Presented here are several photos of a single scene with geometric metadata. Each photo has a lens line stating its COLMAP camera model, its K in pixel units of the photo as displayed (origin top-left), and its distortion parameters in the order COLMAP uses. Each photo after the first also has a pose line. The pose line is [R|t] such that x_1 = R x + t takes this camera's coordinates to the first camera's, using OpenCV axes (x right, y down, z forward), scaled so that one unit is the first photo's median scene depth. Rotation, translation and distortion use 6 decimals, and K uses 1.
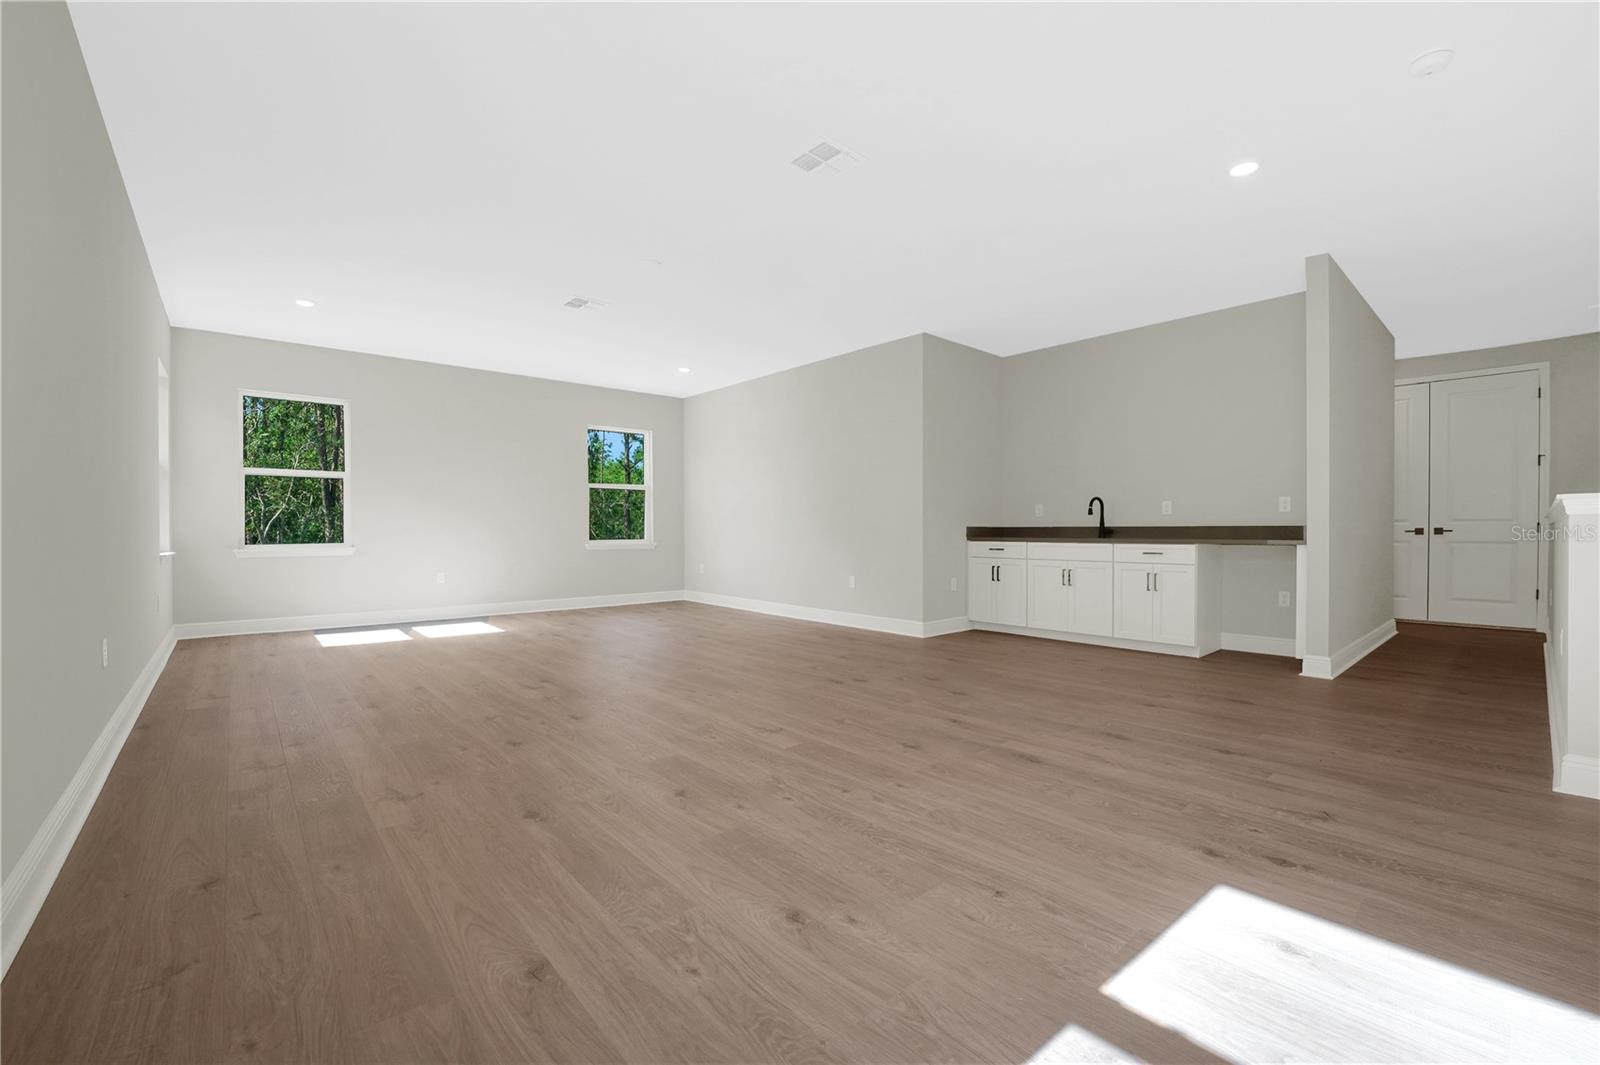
lens RADIAL K [[686.2, 0, 797.1], [0, 686.2, 534.9], [0, 0, 1]] dist [-0.027236, 0.002784]
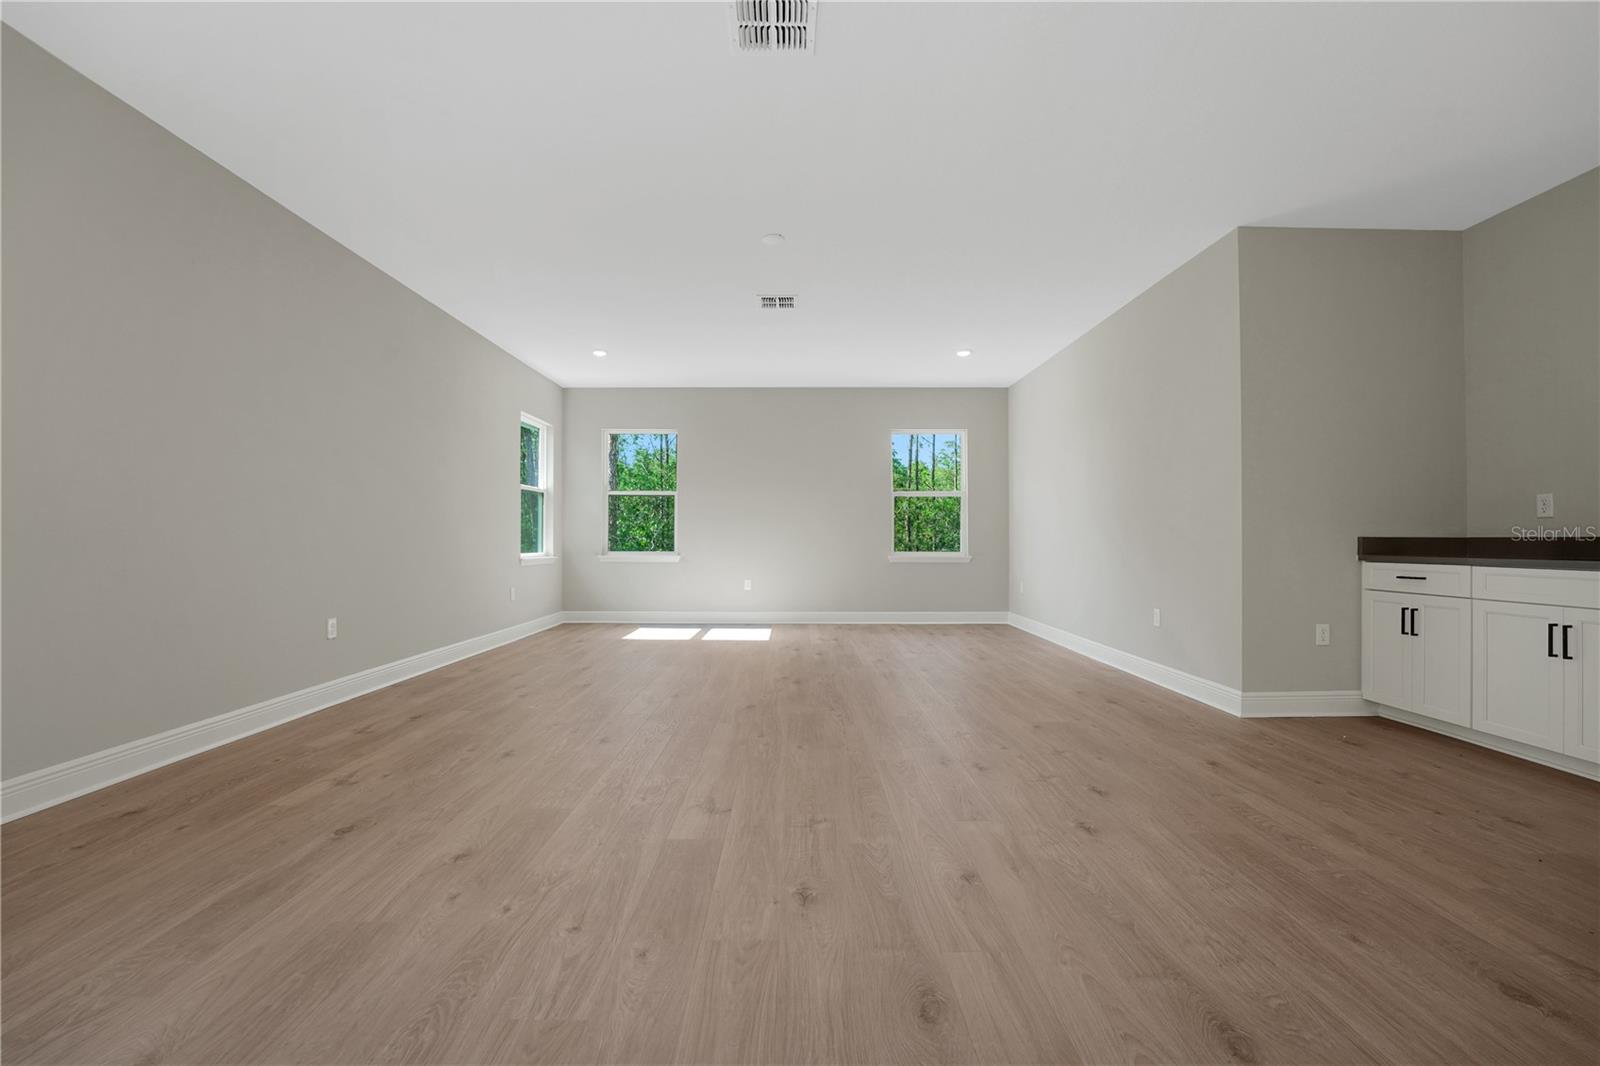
lens RADIAL K [[686.2, 0, 789.8], [0, 686.2, 528.5], [0, 0, 1]] dist [-0.027236, 0.002784]
pose [[0.745417, -0.009086, -0.666536, 0.287745], [-0.008139, 0.999709, -0.022730, -0.002302], [0.666548, 0.022368, 0.745126, 0.270836]]
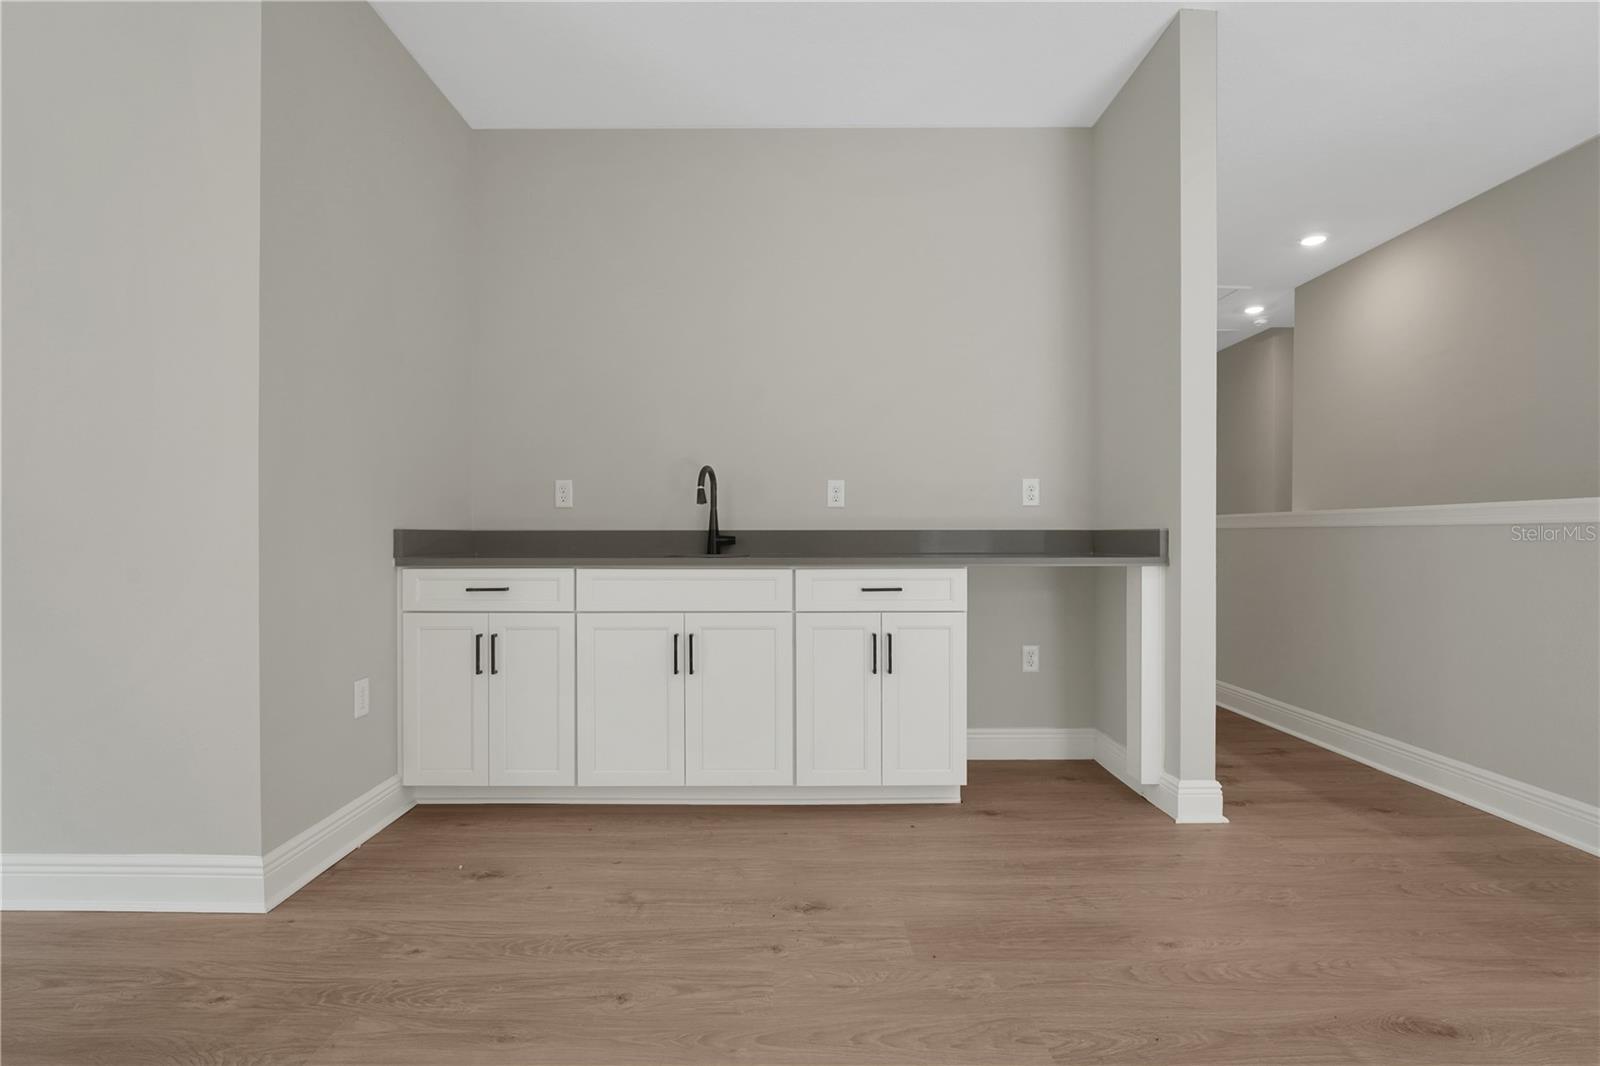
lens RADIAL K [[768.1, 0, 792.9], [0, 768.1, 537.4], [0, 0, 1]] dist [-0.011260, 0.001086]
pose [[0.676122, 0.004143, 0.736778, 0.099049], [0.008265, 0.999879, -0.013208, -0.000254], [-0.736744, 0.015019, 0.676005, 0.613103]]
